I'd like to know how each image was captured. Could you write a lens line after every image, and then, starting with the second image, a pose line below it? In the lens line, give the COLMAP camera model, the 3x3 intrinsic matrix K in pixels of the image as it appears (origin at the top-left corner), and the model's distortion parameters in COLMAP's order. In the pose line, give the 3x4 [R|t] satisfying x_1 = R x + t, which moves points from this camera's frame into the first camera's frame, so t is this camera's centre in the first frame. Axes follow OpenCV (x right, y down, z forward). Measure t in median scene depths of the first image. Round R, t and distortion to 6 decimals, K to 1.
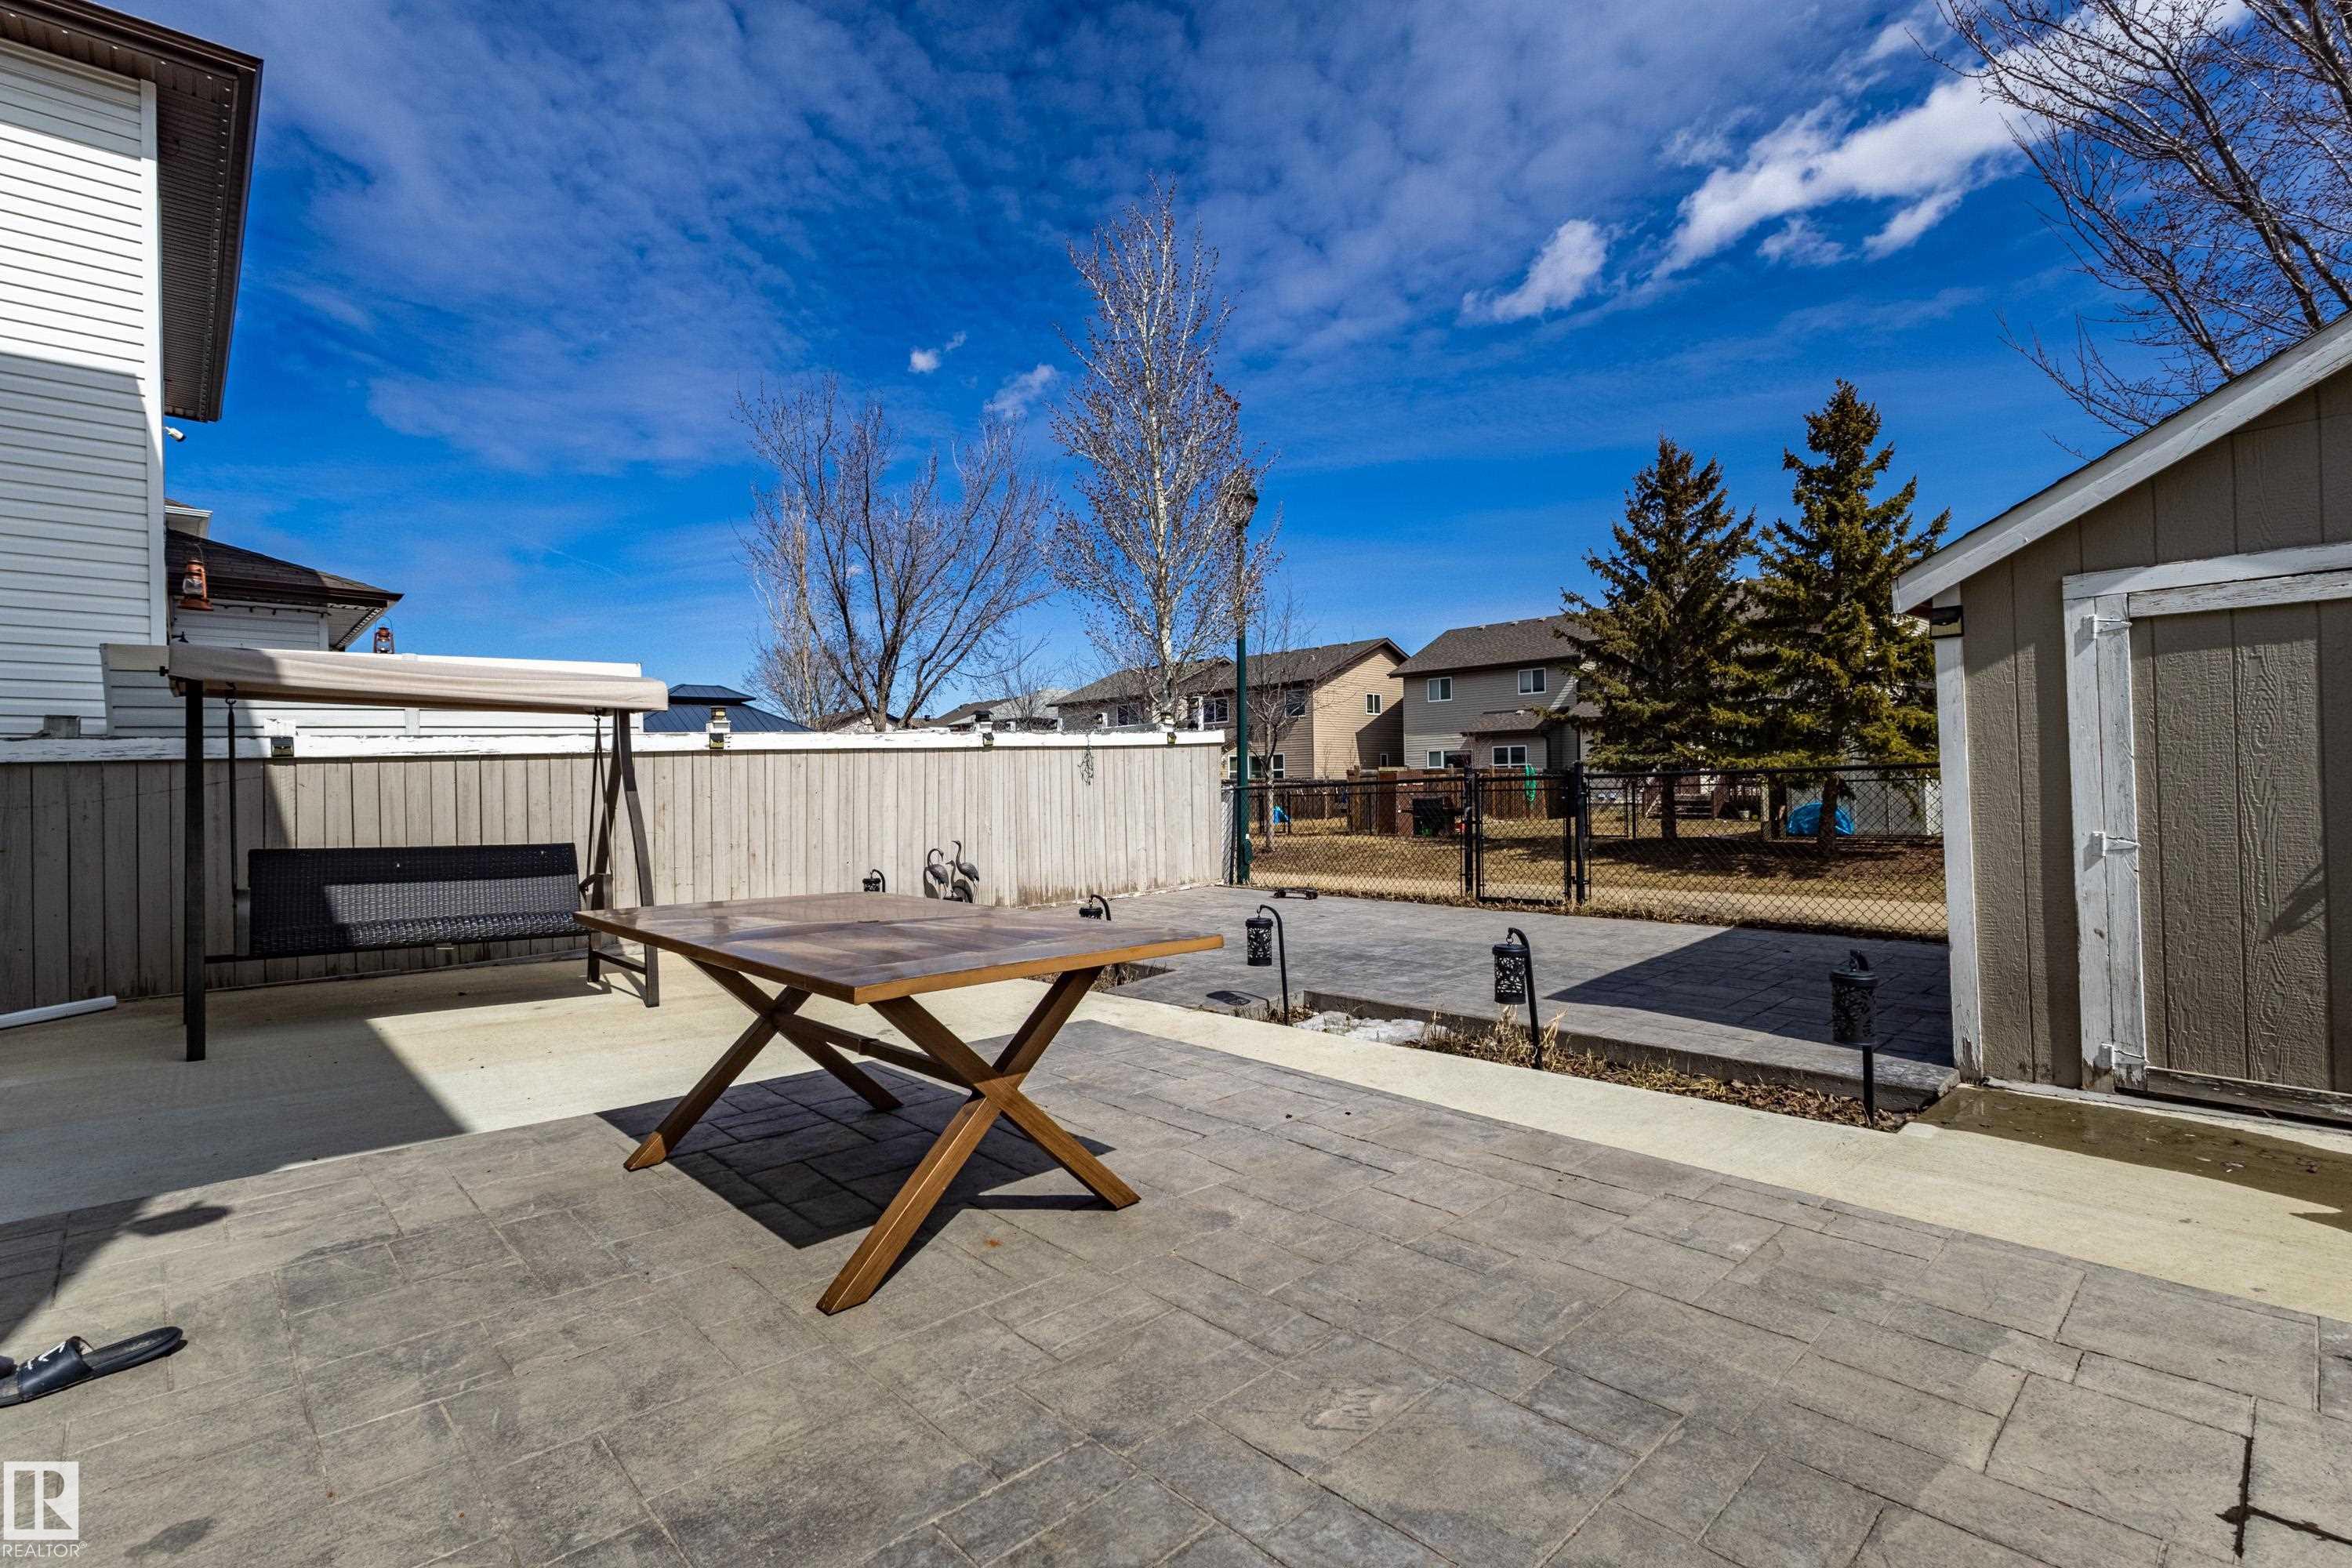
lens RADIAL K [[1089.1, 0, 1231.2], [0, 1089.1, 788.1], [0, 0, 1]] dist [0.000967, -0.000249]
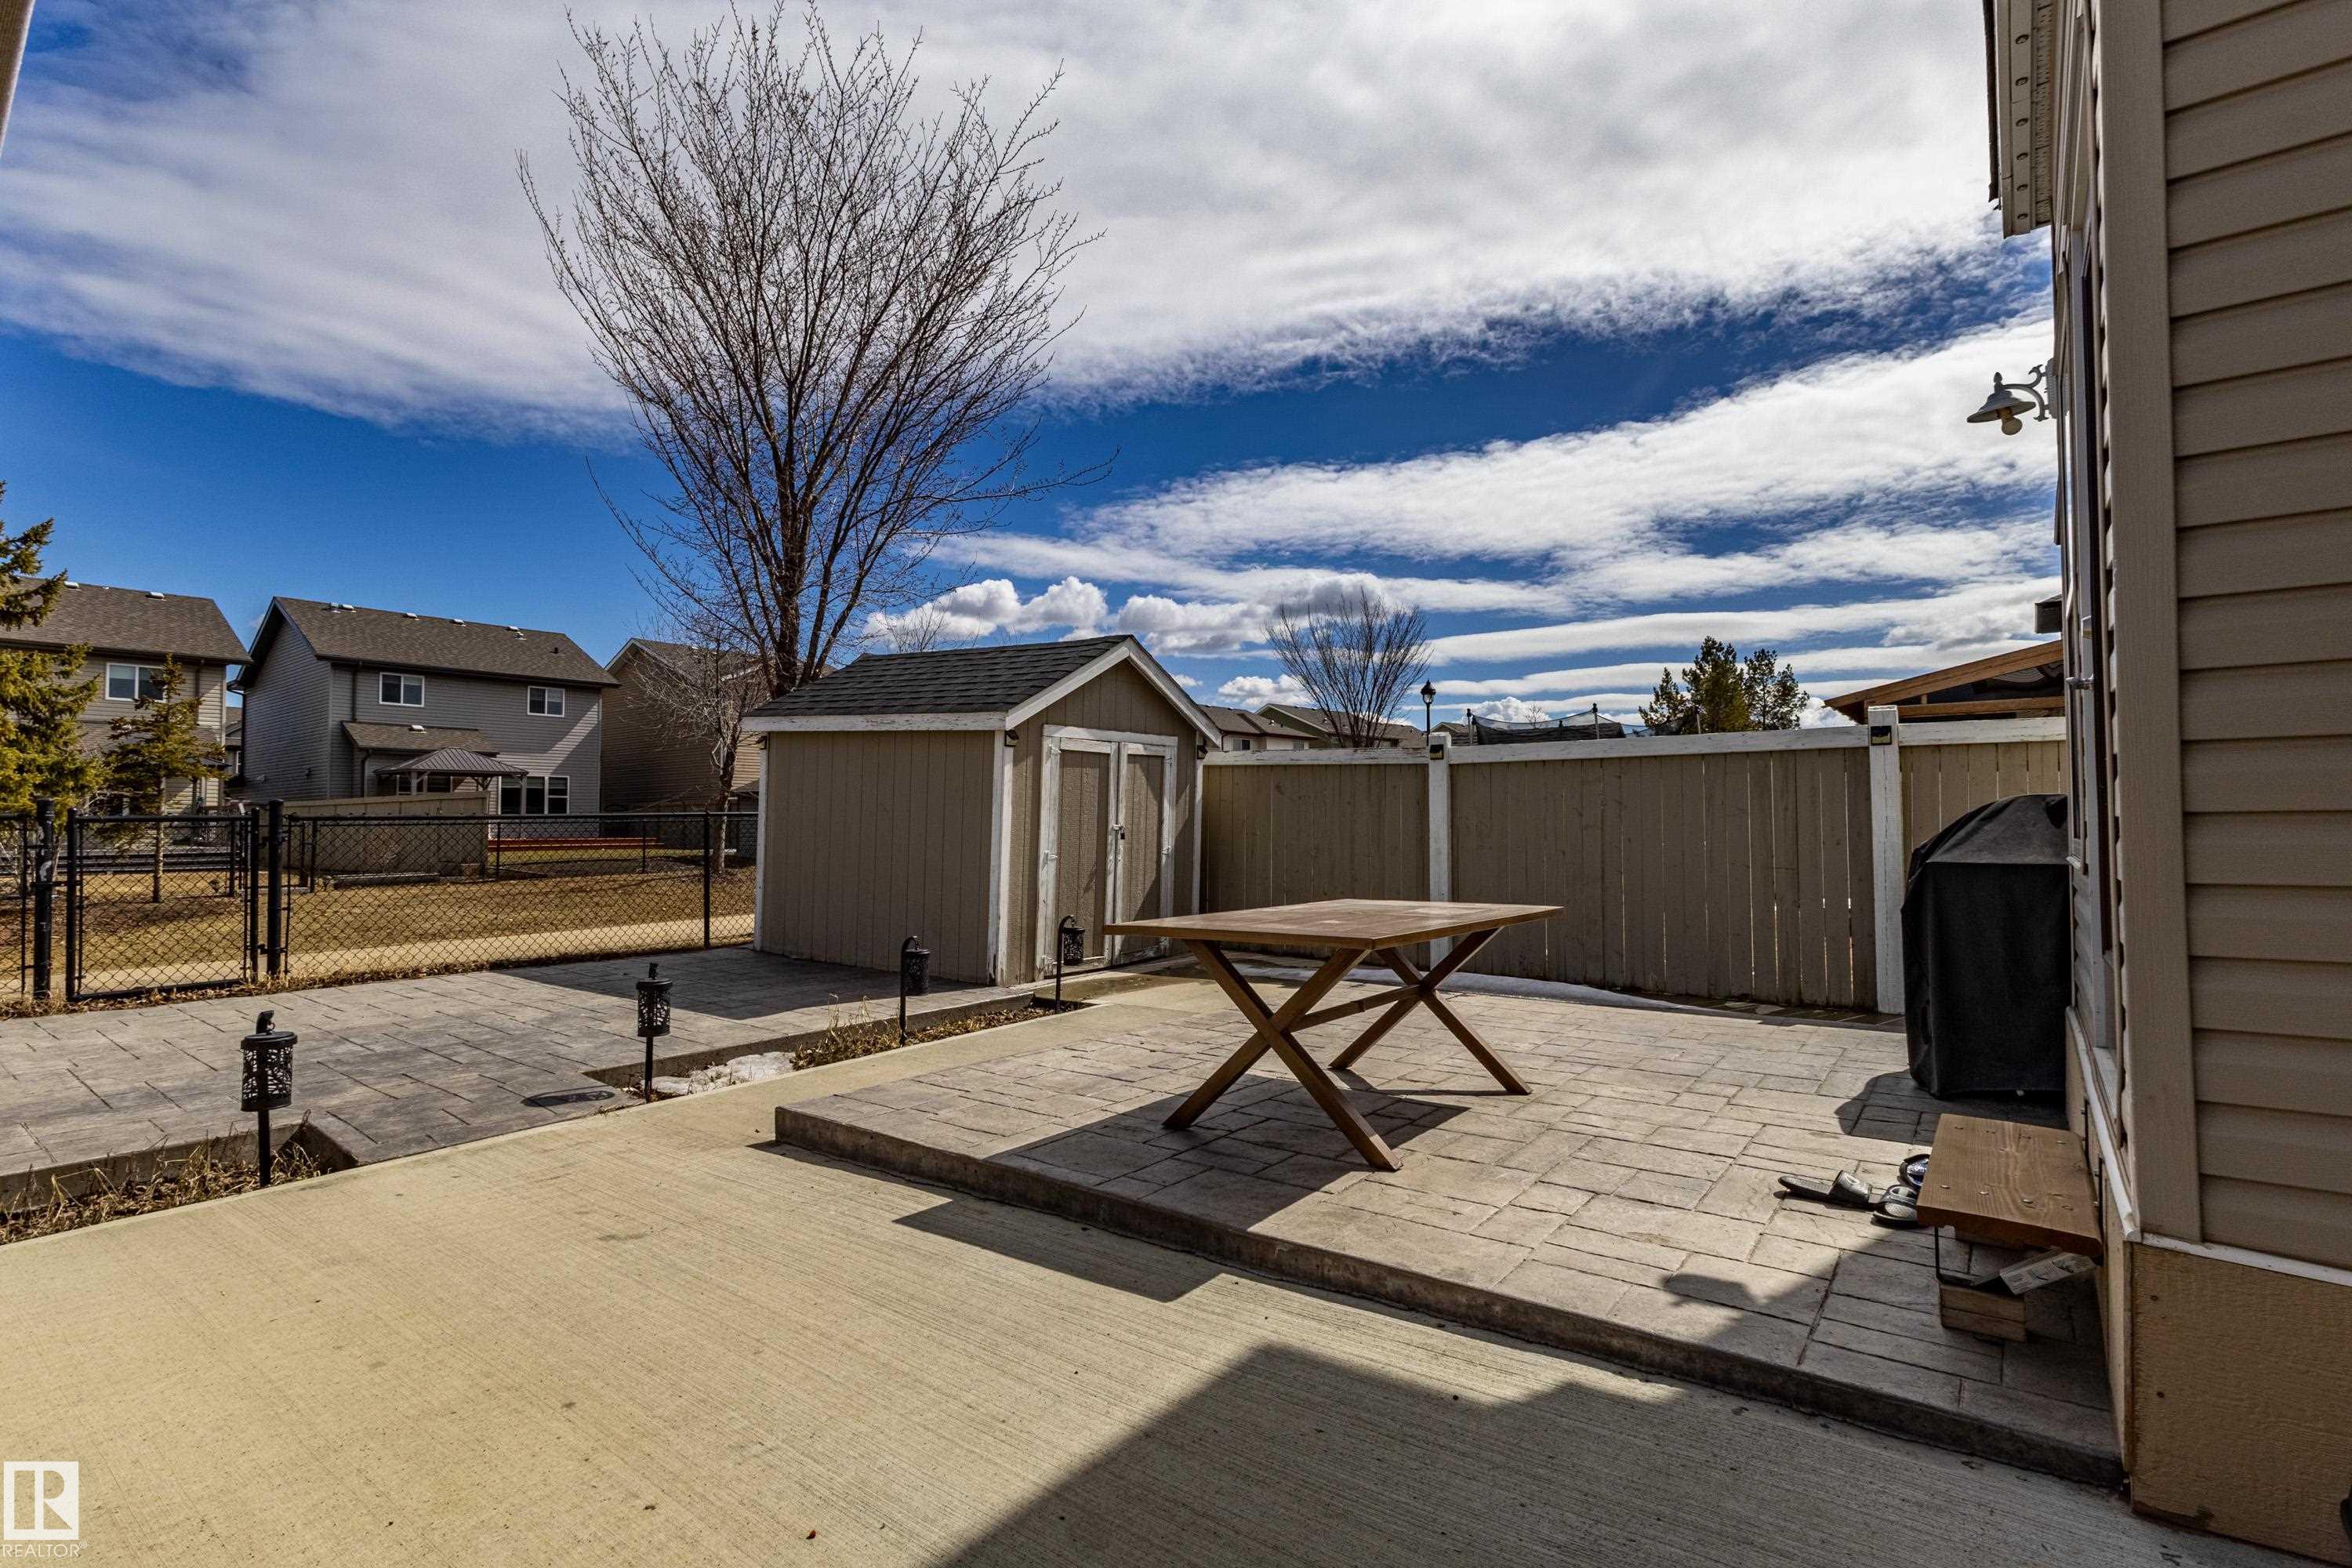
lens RADIAL K [[1058.3, 0, 1137.2], [0, 1058.3, 798.2], [0, 0, 1]] dist [0.004183, 0.000466]
pose [[-0.100154, 0.040286, 0.994156, -1.219042], [0.005815, 0.999187, -0.039904, 0.022152], [-0.994955, 0.001784, -0.100306, 1.054007]]
